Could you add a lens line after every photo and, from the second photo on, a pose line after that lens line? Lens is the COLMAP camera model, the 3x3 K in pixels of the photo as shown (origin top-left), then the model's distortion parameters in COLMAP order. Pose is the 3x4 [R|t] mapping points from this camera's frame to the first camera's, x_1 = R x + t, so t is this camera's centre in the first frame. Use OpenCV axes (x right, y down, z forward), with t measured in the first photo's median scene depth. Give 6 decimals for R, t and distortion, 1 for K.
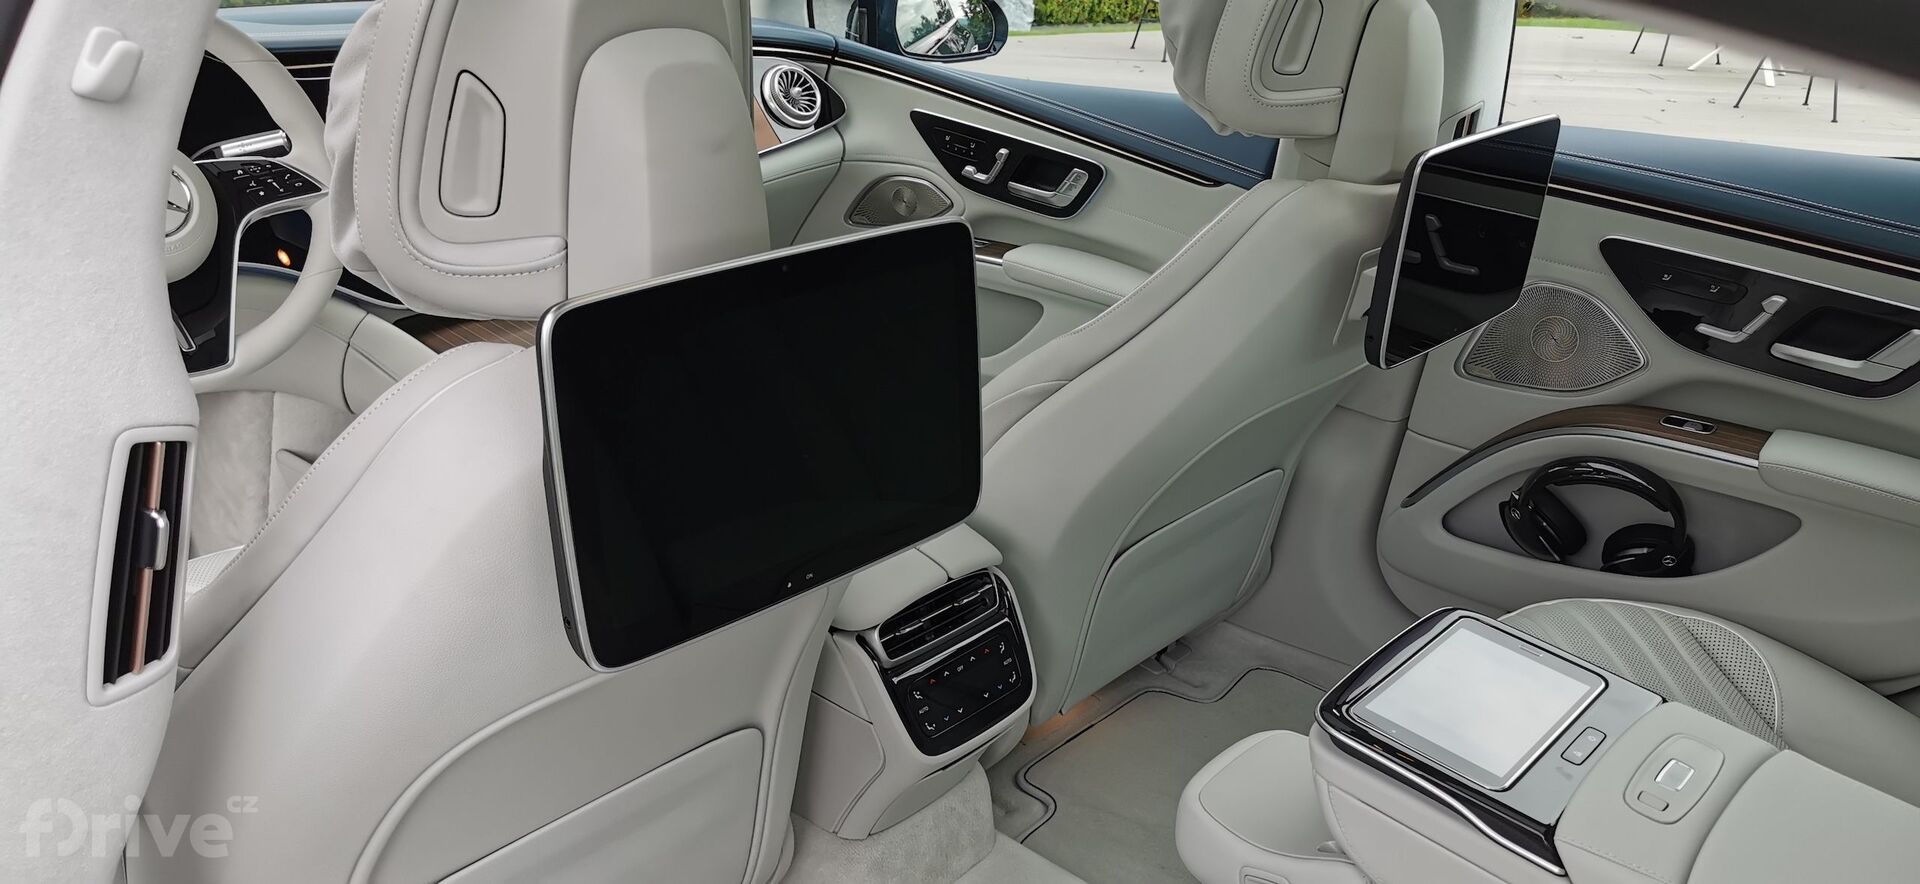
lens RADIAL K [[1308.5, 0, 960.0], [0, 1308.5, 442.0], [0, 0, 1]] dist [0.000887, -0.000589]
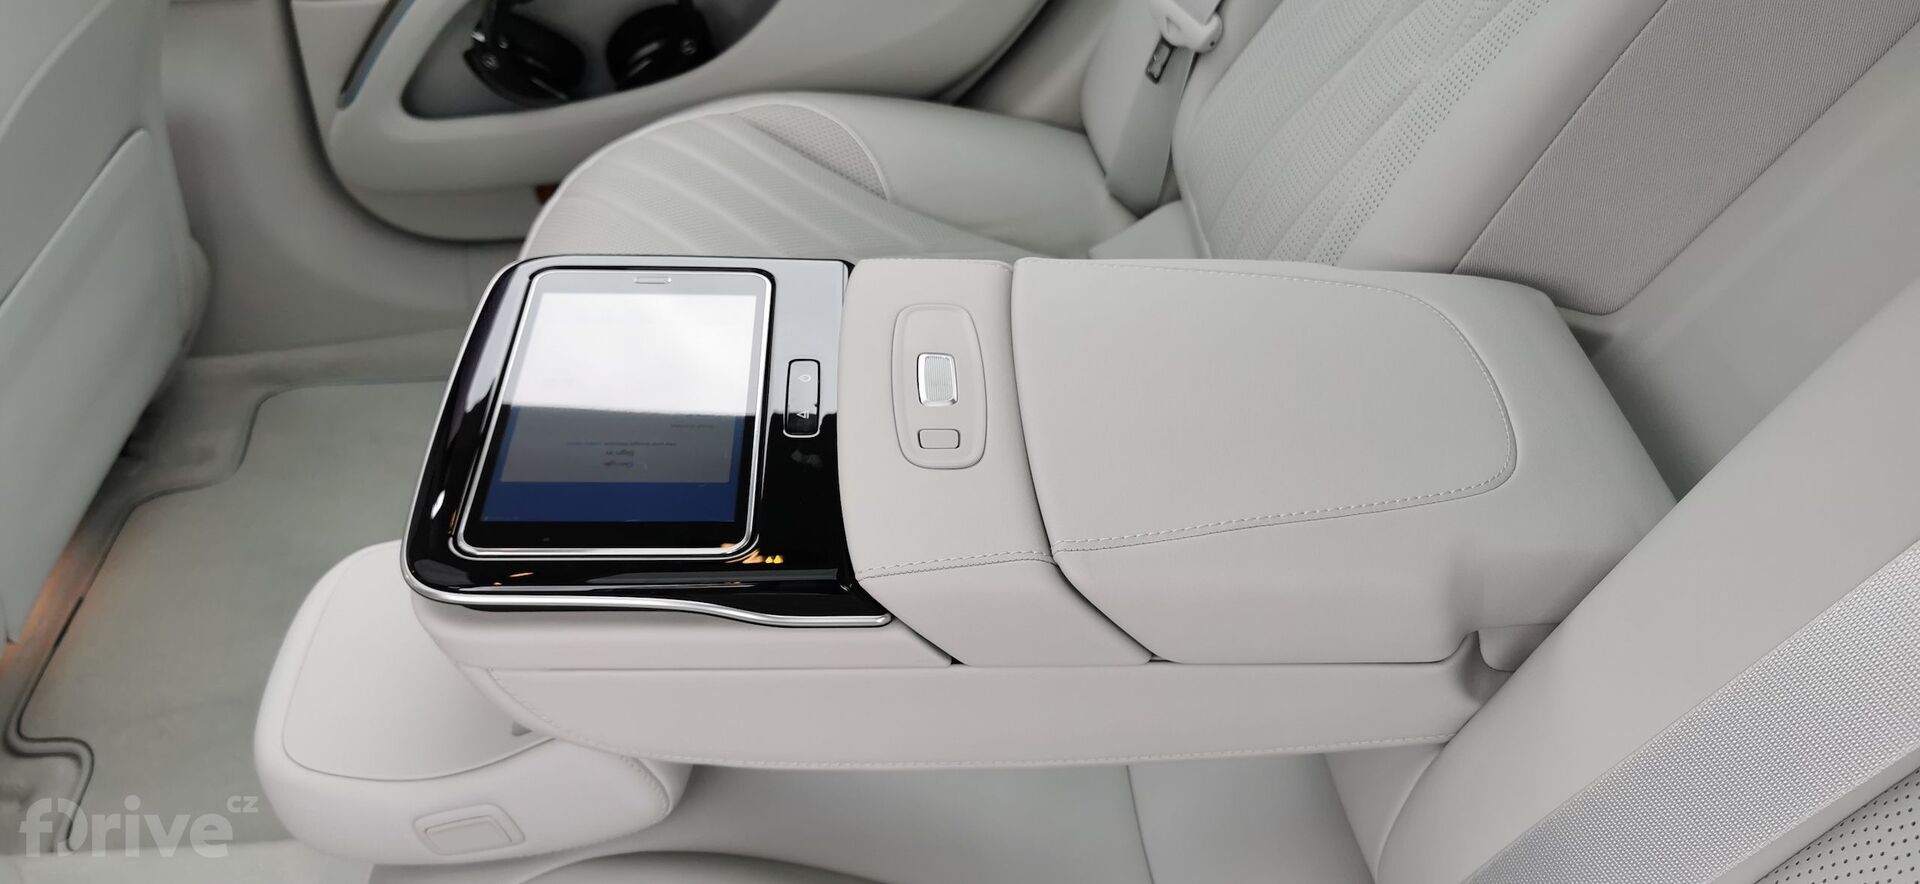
lens RADIAL K [[1451.9, 0, 960.0], [0, 1451.9, 442.0], [0, 0, 1]] dist [0.056329, 0.002026]
pose [[0.682212, -0.514004, 0.519987, 0.071198], [0.336712, 0.852148, 0.400585, -0.002989], [-0.649008, -0.098198, 0.754417, 0.197297]]
